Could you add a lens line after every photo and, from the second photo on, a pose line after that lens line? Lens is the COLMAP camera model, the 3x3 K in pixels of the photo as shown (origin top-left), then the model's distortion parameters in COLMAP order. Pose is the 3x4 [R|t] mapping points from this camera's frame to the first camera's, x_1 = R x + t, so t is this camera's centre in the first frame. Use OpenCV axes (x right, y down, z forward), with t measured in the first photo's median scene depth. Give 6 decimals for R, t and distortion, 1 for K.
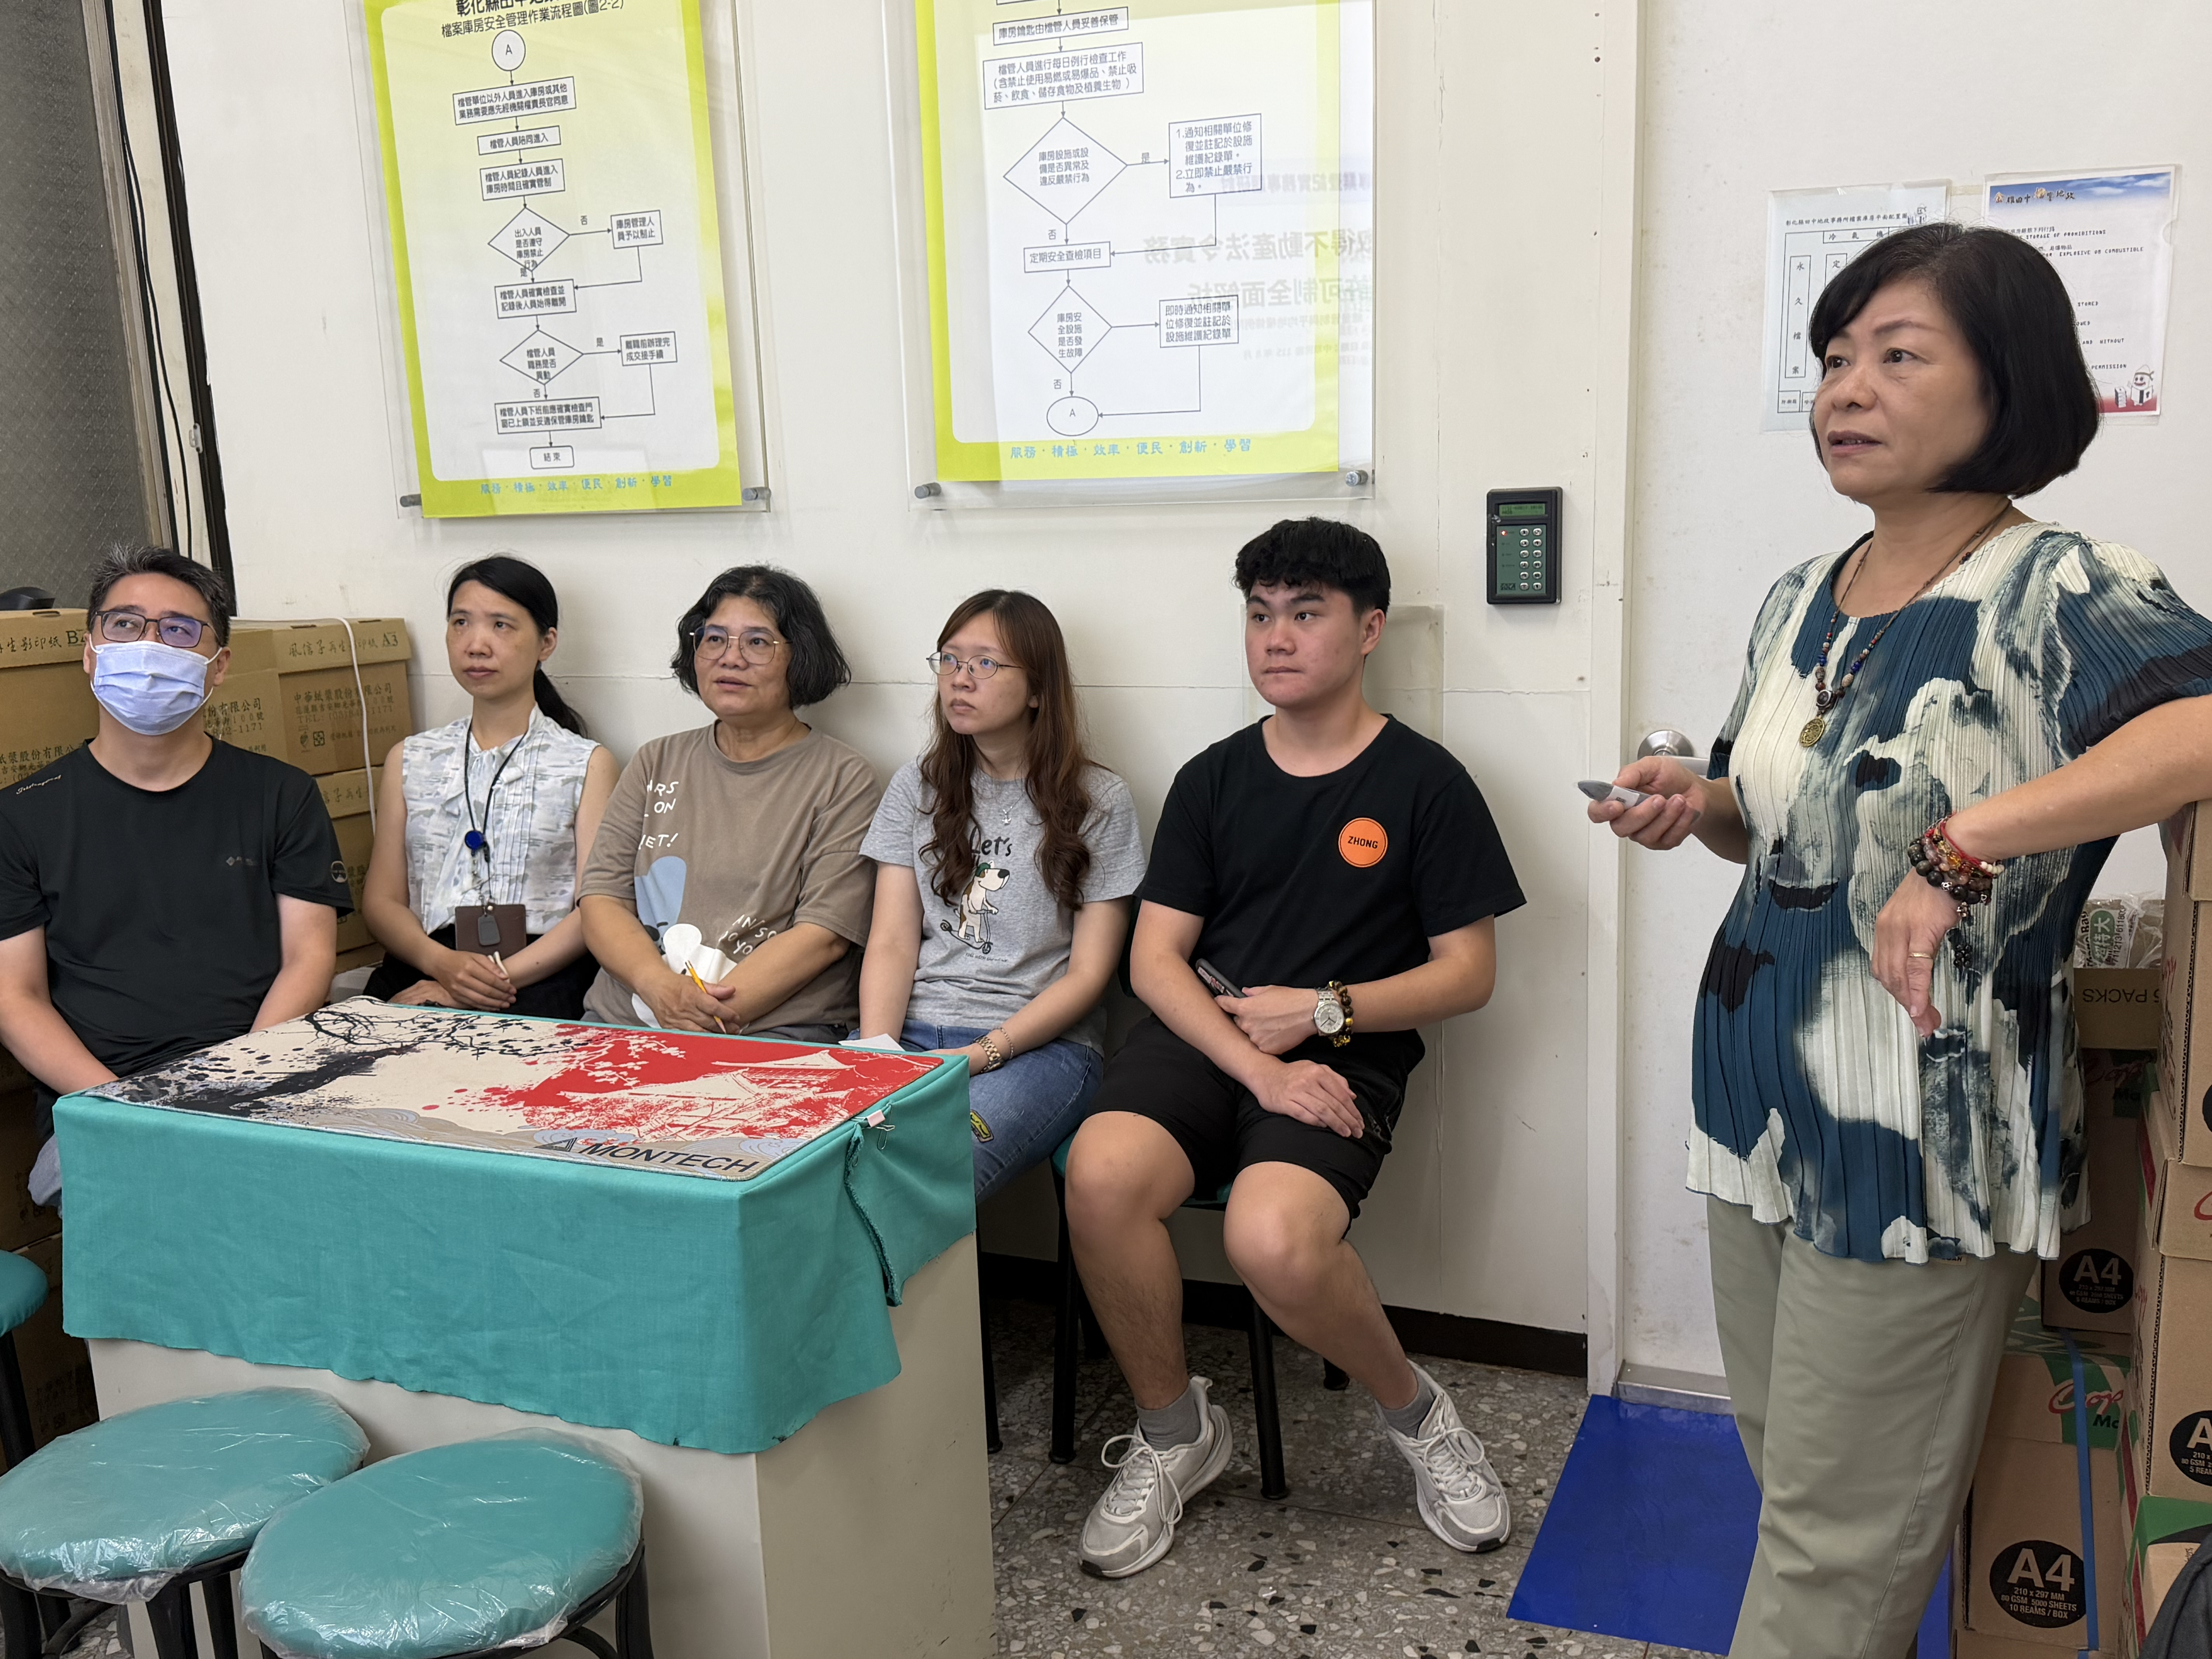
lens RADIAL K [[1902.8, 0, 1106.0], [0, 1902.8, 829.5], [0, 0, 1]] dist [0.000195, -0.000258]
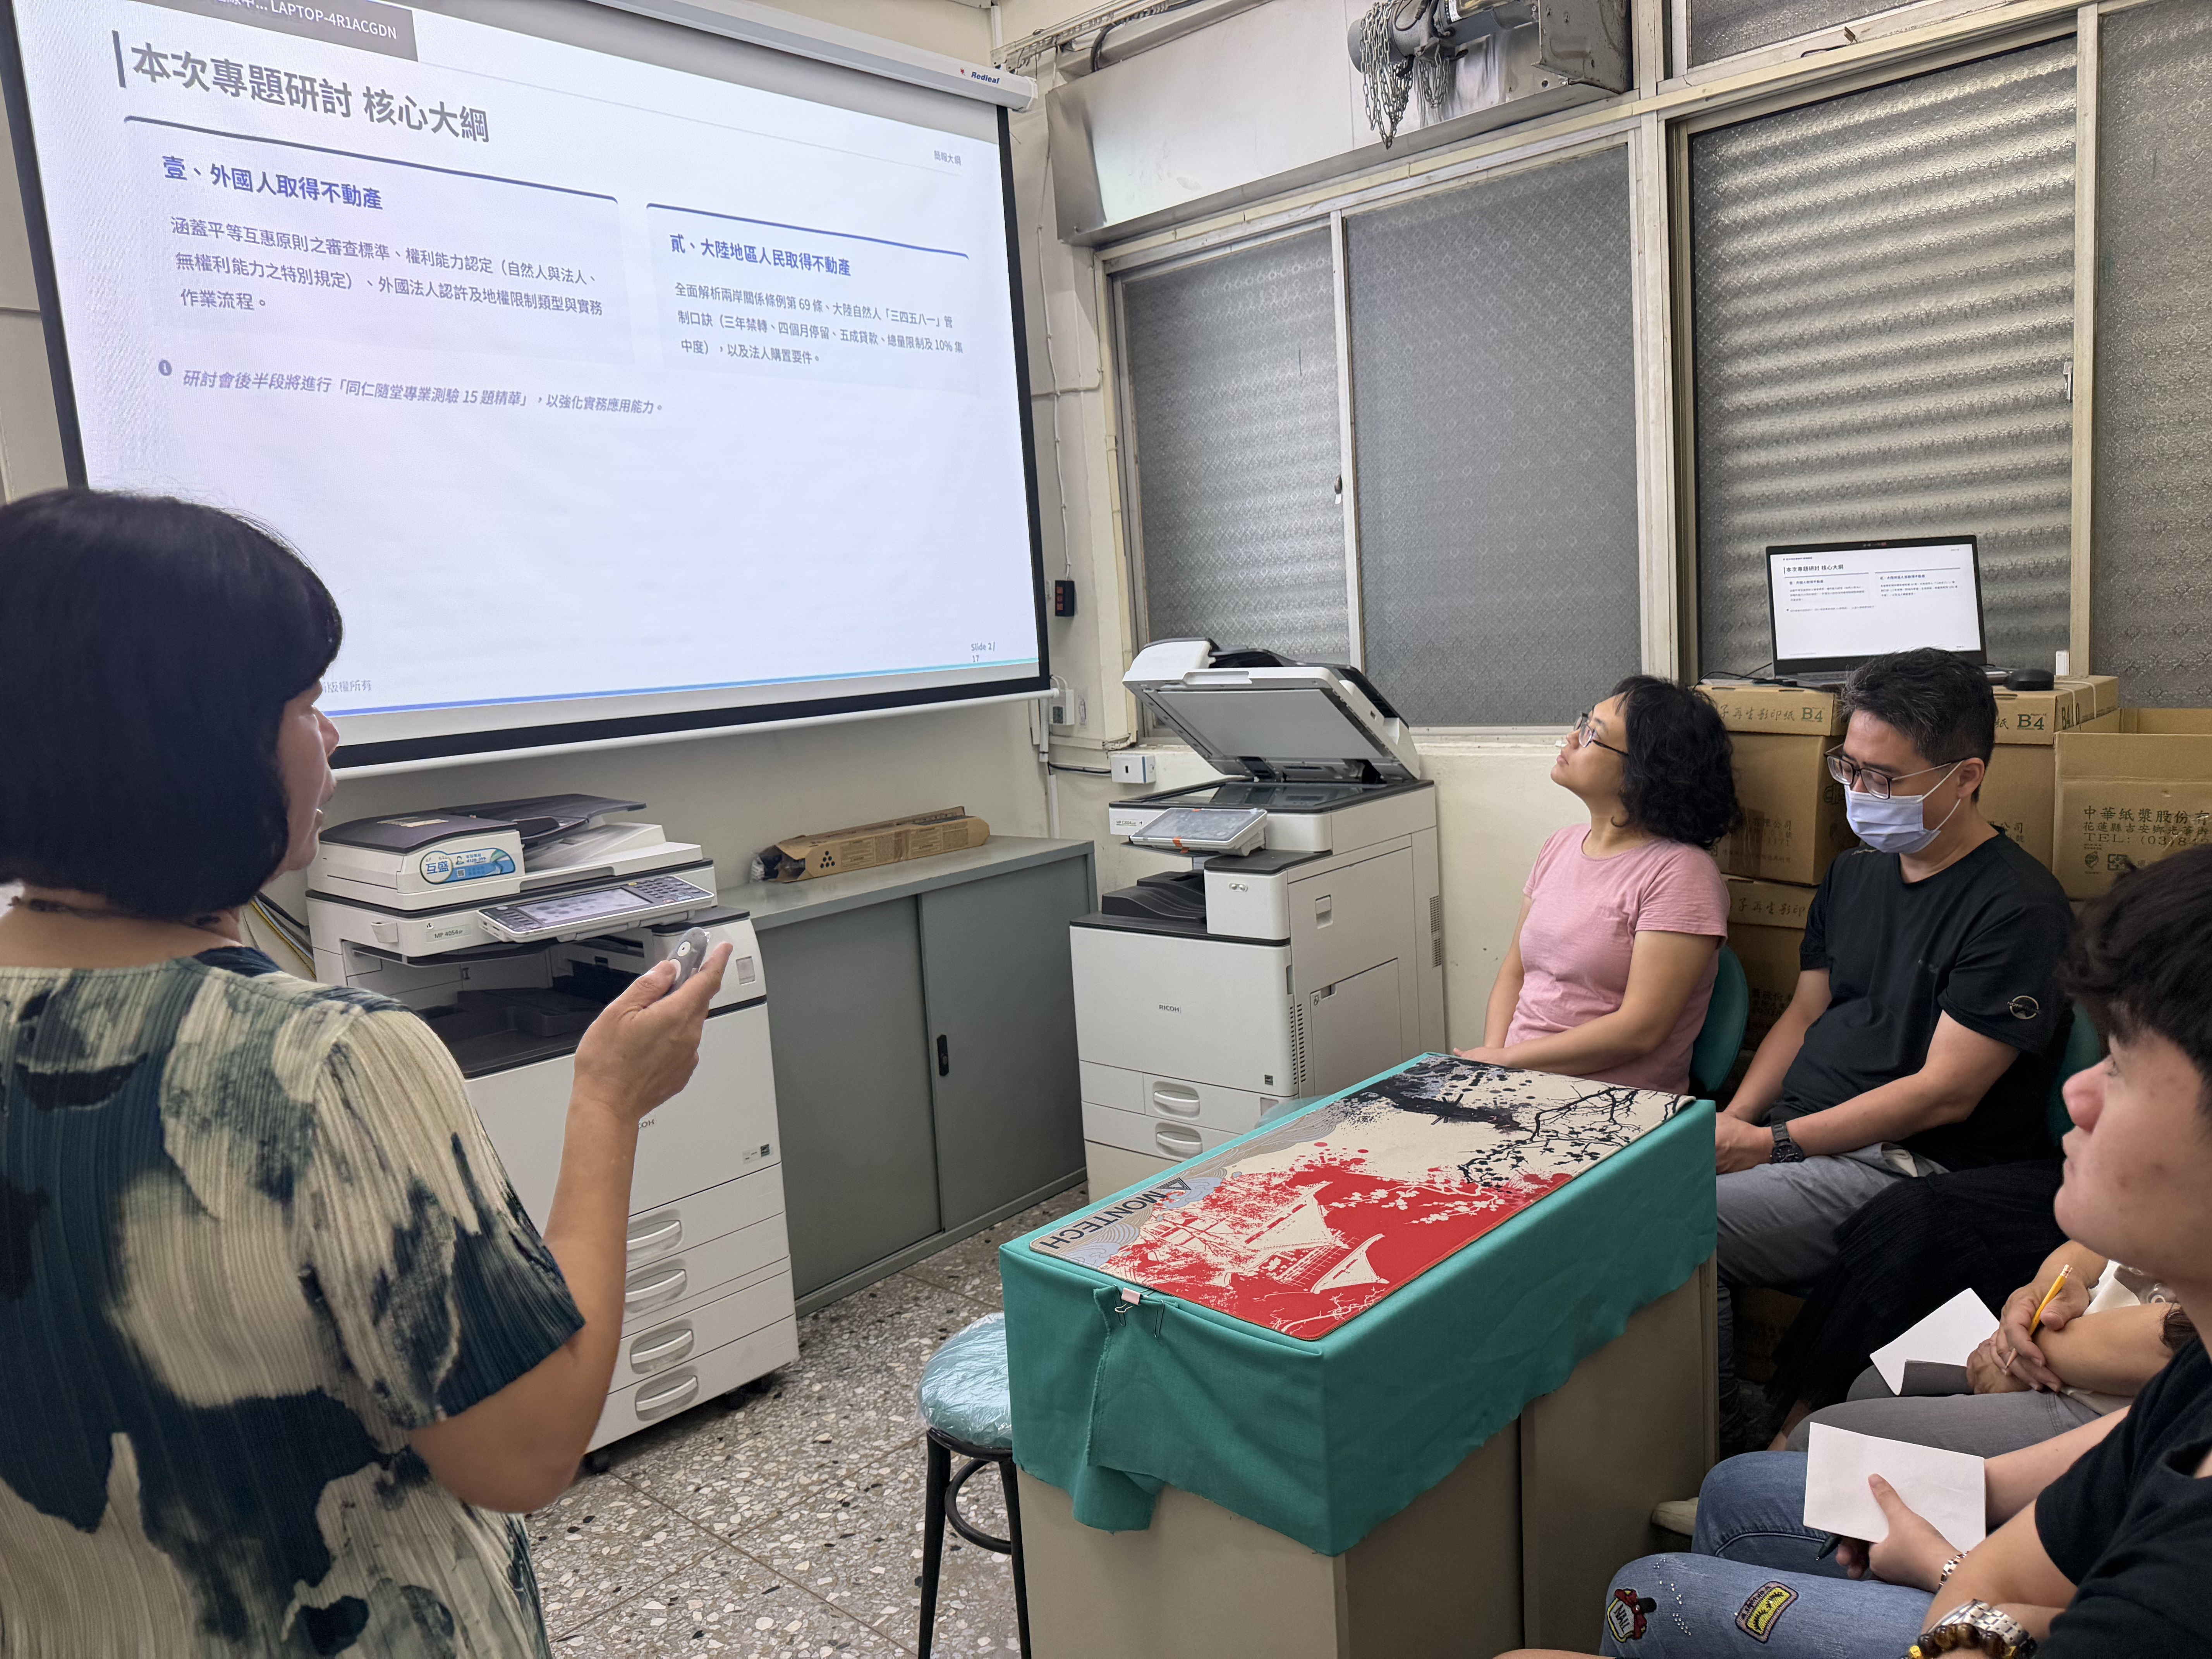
lens RADIAL K [[1542.2, 0, 1107.0], [0, 1542.2, 817.6], [0, 0, 1]] dist [0.144064, -0.352345]
pose [[-0.327923, 0.167595, -0.929720, 0.543632], [-0.100948, 0.972287, 0.210874, -0.237702], [0.939295, 0.163004, -0.301917, 1.089029]]
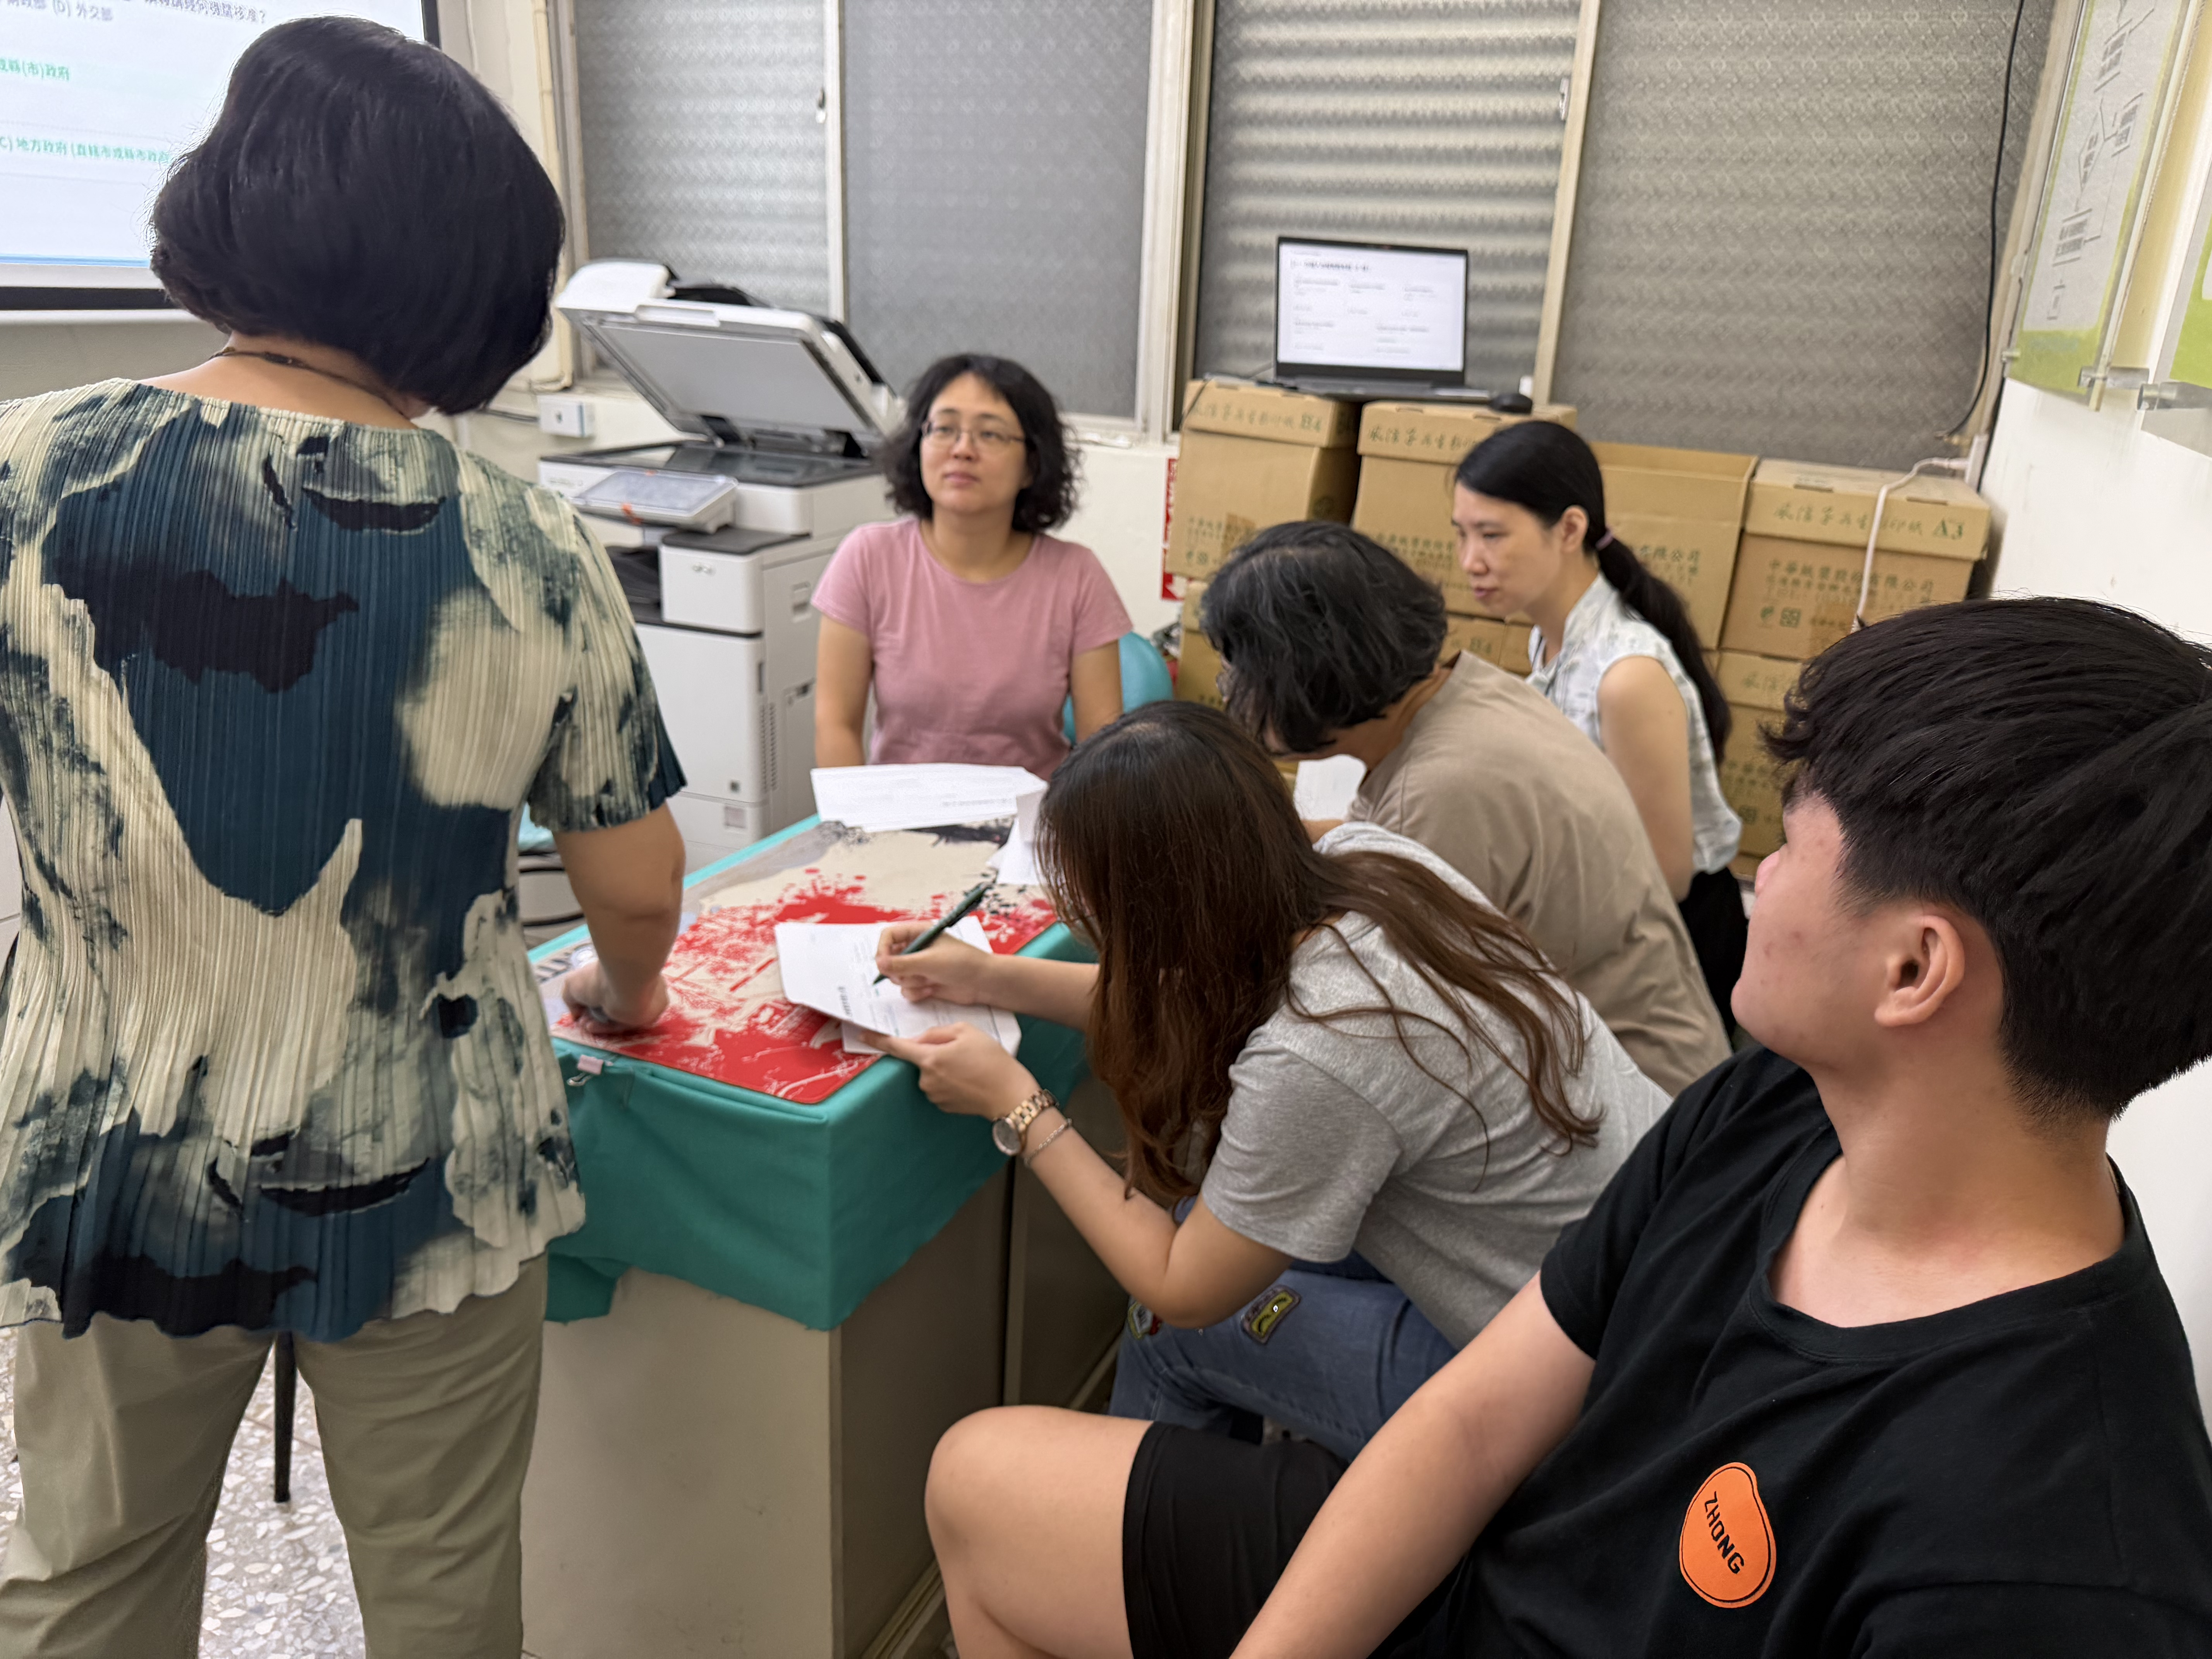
lens RADIAL K [[1542.2, 0, 1107.0], [0, 1542.2, 817.6], [0, 0, 1]] dist [0.144064, -0.352345]
pose [[0.002557, 0.351349, -0.936241, 0.429202], [-0.234620, 0.910321, 0.340981, -0.206928], [0.972084, 0.218789, 0.084762, 1.036318]]
